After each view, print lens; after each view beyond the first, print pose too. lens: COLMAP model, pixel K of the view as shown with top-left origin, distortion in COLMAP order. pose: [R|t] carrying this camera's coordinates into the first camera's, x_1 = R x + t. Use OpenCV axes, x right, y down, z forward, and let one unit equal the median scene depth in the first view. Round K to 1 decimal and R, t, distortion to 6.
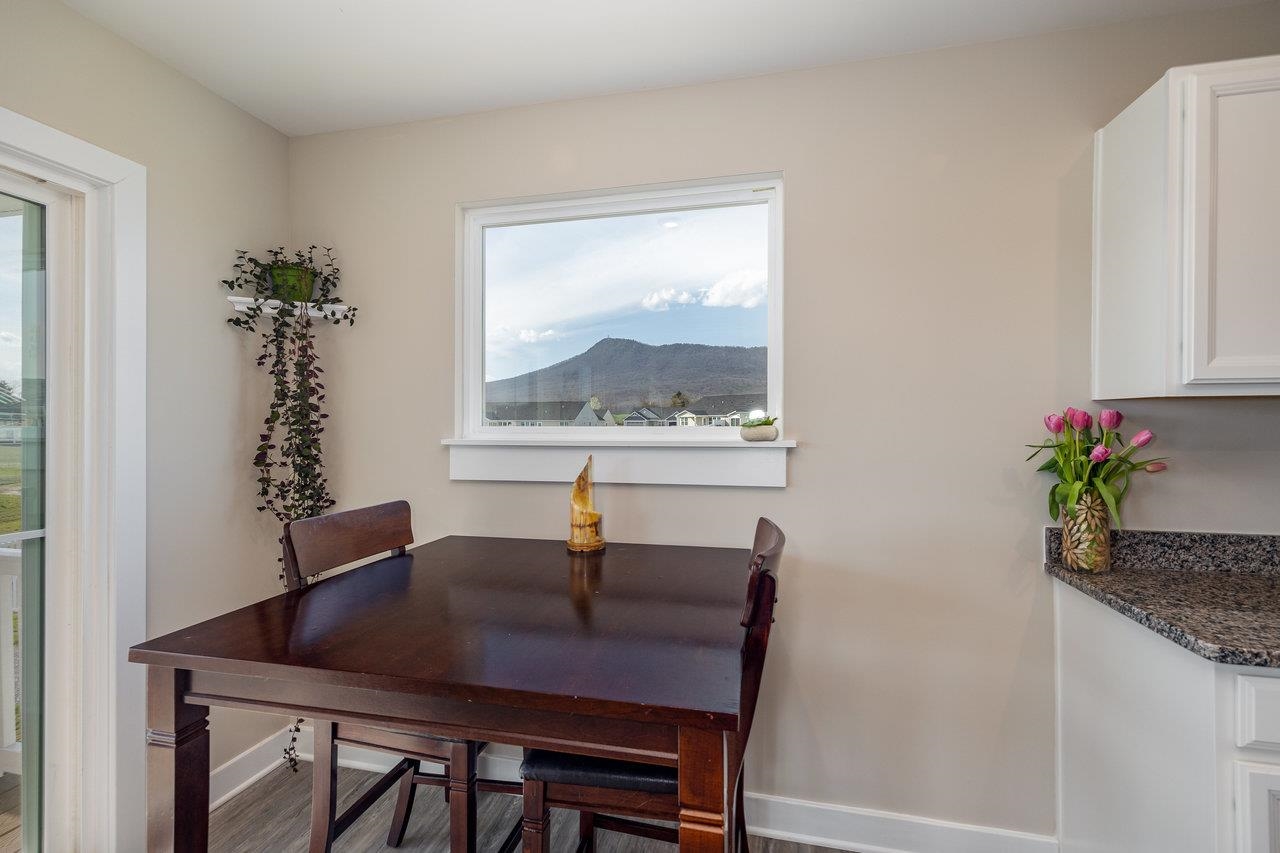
lens RADIAL K [[561.3, 0, 640.0], [0, 561.3, 426.5], [0, 0, 1]] dist [-0.000390, 0.000081]
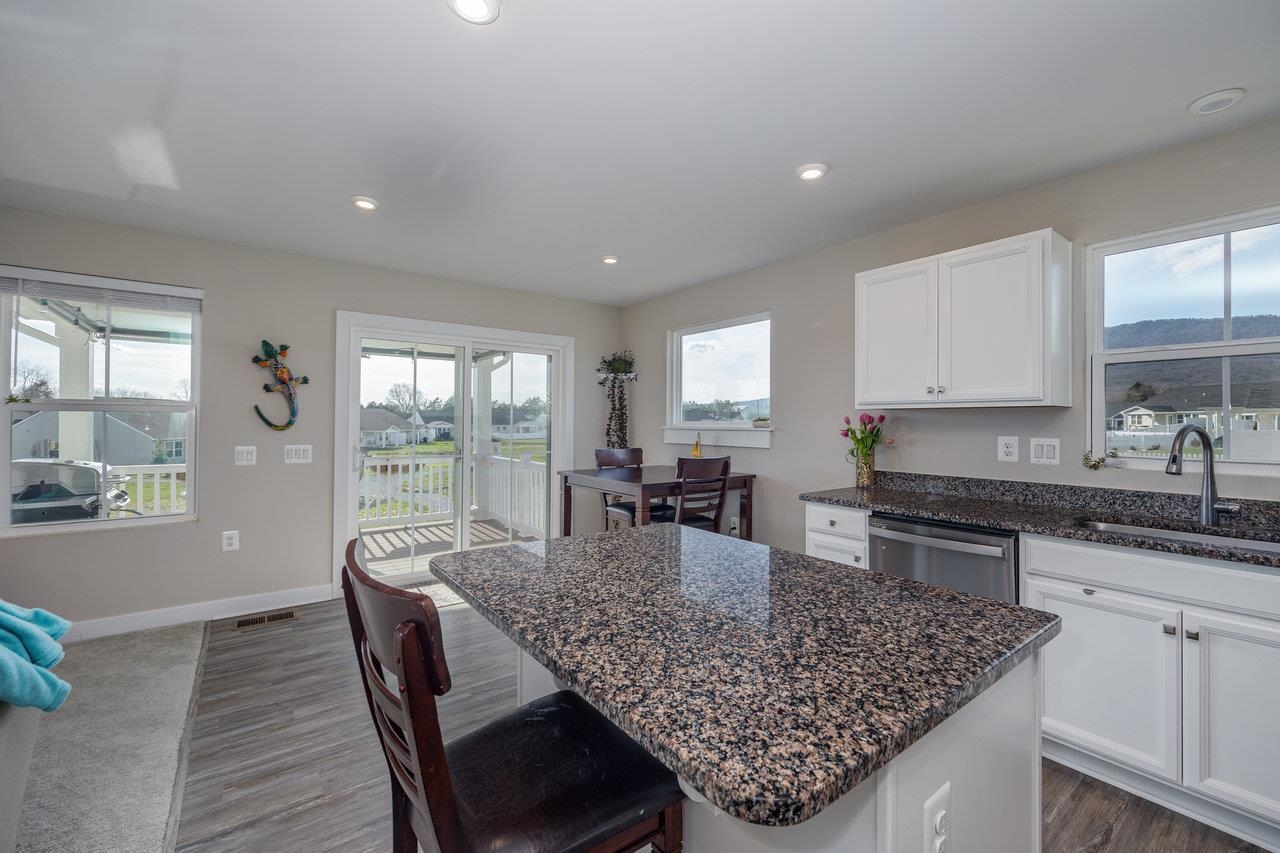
lens RADIAL K [[529.3, 0, 644.8], [0, 529.3, 417.6], [0, 0, 1]] dist [-0.005536, -0.000144]
pose [[0.767945, -0.001248, -0.640514, 1.085094], [-0.006817, 0.999926, -0.010123, 0.008377], [0.640479, 0.012140, 0.767880, -0.837182]]
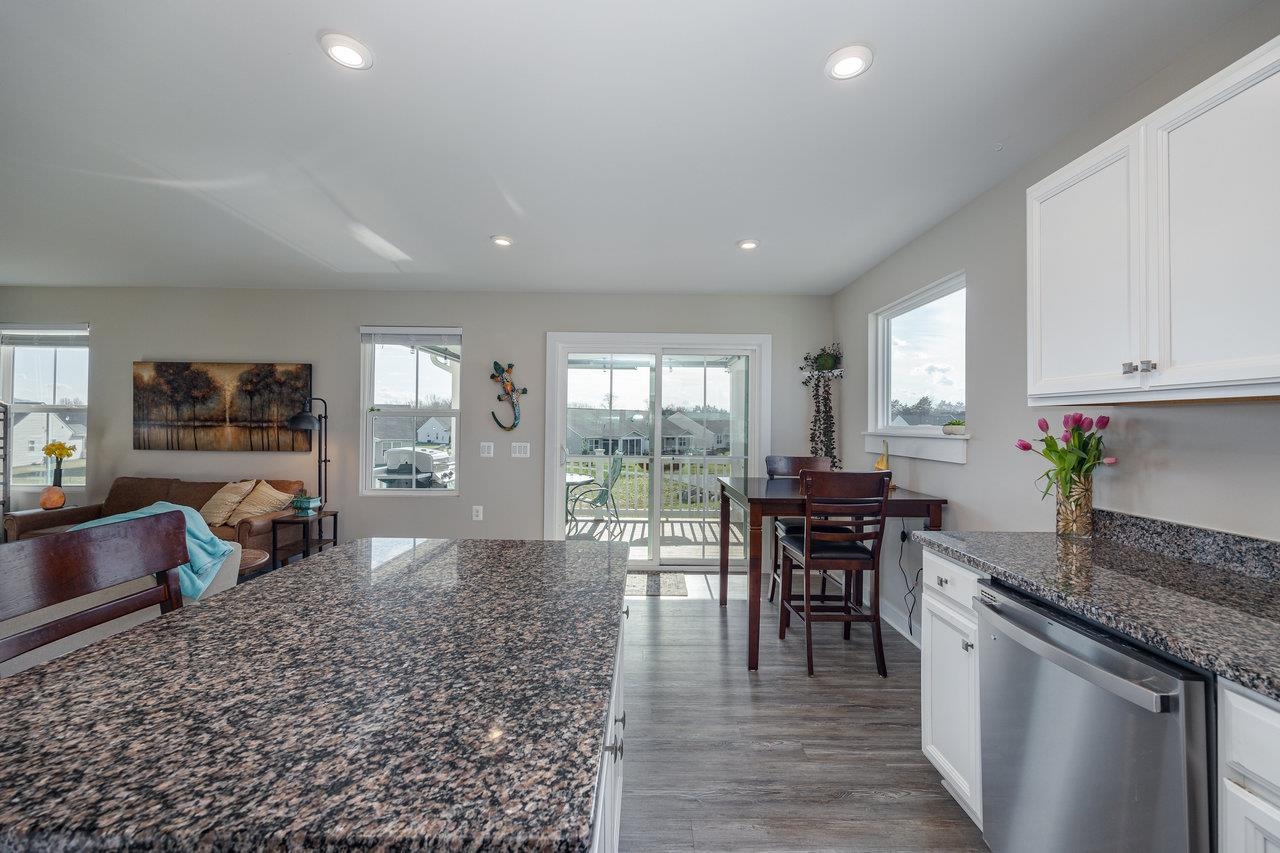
lens RADIAL K [[520.1, 0, 644.3], [0, 520.1, 414.4], [0, 0, 1]] dist [-0.006819, 0.000526]
pose [[0.222621, -0.015060, -0.974789, 1.313648], [-0.012889, 0.999748, -0.018389, 0.005151], [0.974820, 0.016658, 0.222371, -0.191586]]
